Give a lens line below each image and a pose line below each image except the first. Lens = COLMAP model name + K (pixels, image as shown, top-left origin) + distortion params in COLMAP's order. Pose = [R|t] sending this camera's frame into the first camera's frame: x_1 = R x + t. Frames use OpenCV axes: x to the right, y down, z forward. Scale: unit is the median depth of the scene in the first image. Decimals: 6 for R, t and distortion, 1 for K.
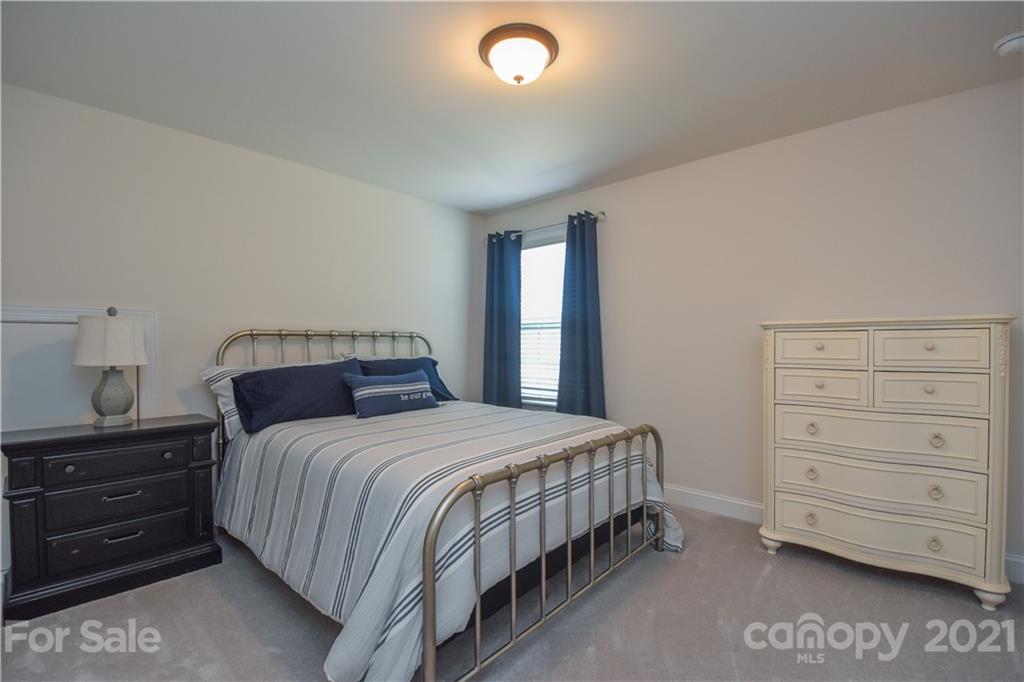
lens RADIAL K [[453.0, 0, 517.8], [0, 453.0, 347.3], [0, 0, 1]] dist [-0.001545, -0.000659]
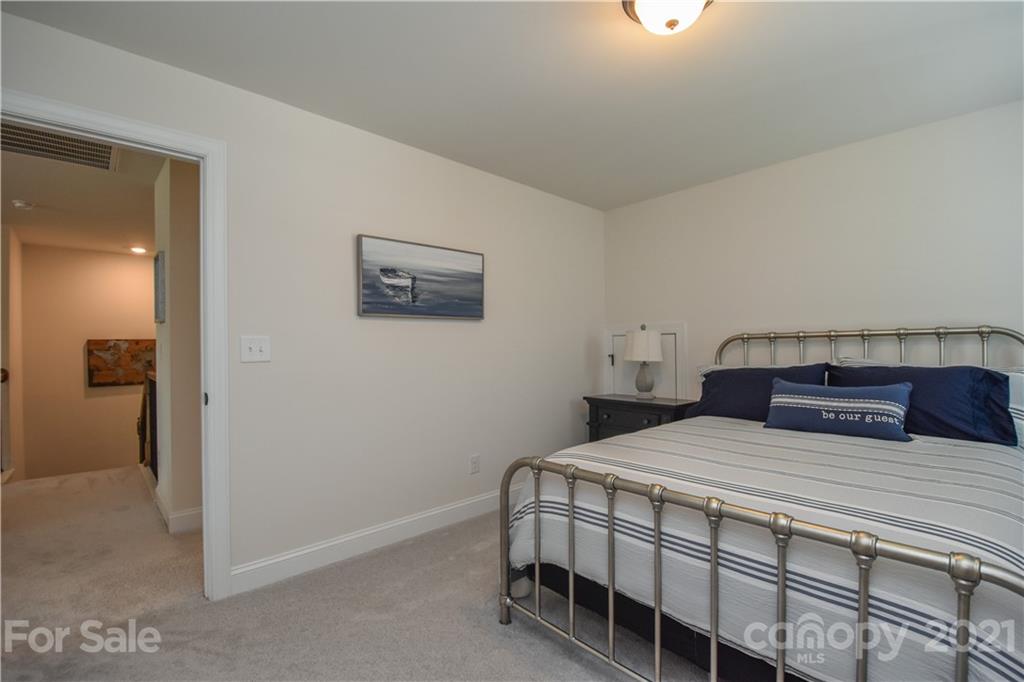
lens RADIAL K [[453.0, 0, 517.8], [0, 453.0, 347.3], [0, 0, 1]] dist [-0.001545, -0.000659]
pose [[-0.073866, 0.001275, -0.997267, 0.722819], [0.000612, 0.999999, 0.001233, -0.009084], [0.997268, -0.000519, -0.073866, 0.673685]]
